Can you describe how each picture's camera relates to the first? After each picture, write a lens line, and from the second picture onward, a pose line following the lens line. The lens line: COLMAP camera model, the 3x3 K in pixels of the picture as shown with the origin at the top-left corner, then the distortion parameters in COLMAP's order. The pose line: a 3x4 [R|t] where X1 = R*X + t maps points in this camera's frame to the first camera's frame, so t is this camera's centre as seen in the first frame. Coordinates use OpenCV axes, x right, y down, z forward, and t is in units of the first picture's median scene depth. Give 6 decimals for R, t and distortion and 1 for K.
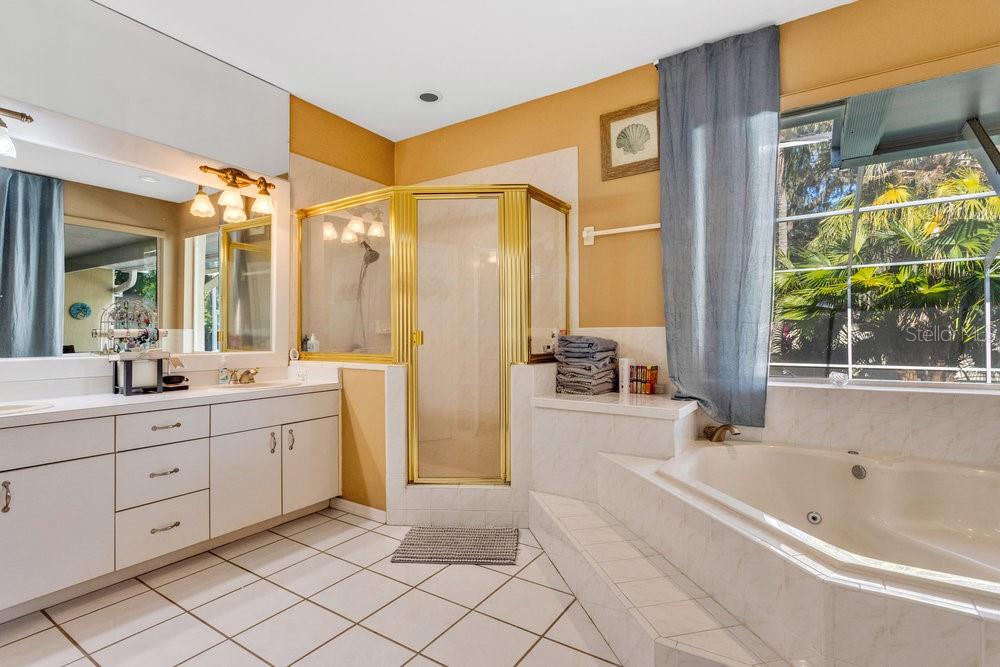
lens RADIAL K [[477.7, 0, 502.9], [0, 477.7, 332.5], [0, 0, 1]] dist [-0.001803, 0.000339]
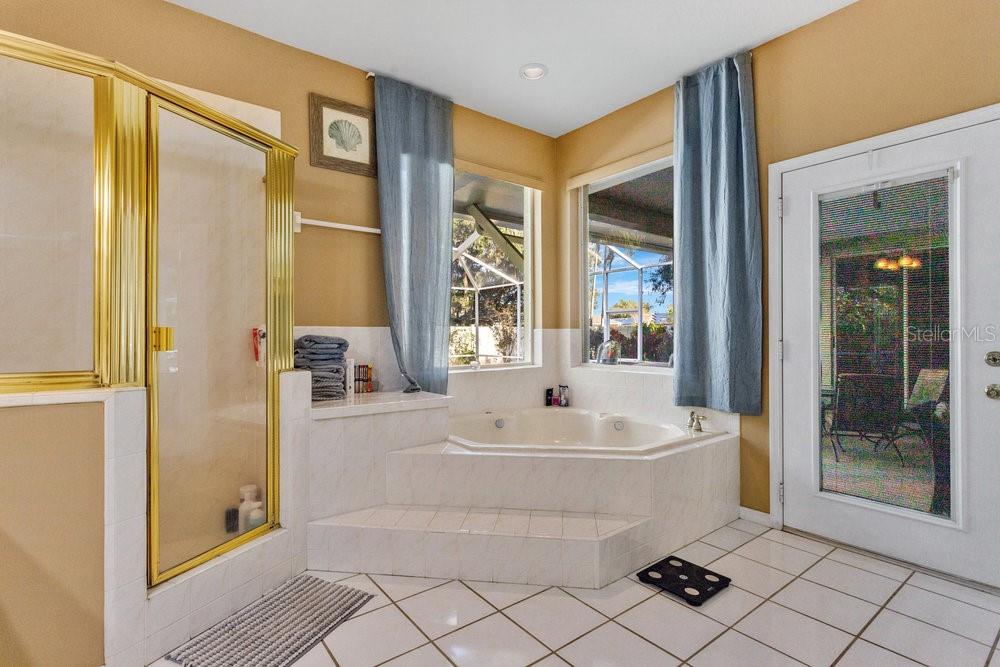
lens RADIAL K [[477.7, 0, 503.4], [0, 477.7, 334.1], [0, 0, 1]] dist [-0.001803, 0.000339]
pose [[0.330818, 0.002002, 0.943692, -0.584278], [-0.006229, 0.999981, 0.000062, 0.001914], [-0.943674, -0.005899, 0.330824, 0.390978]]
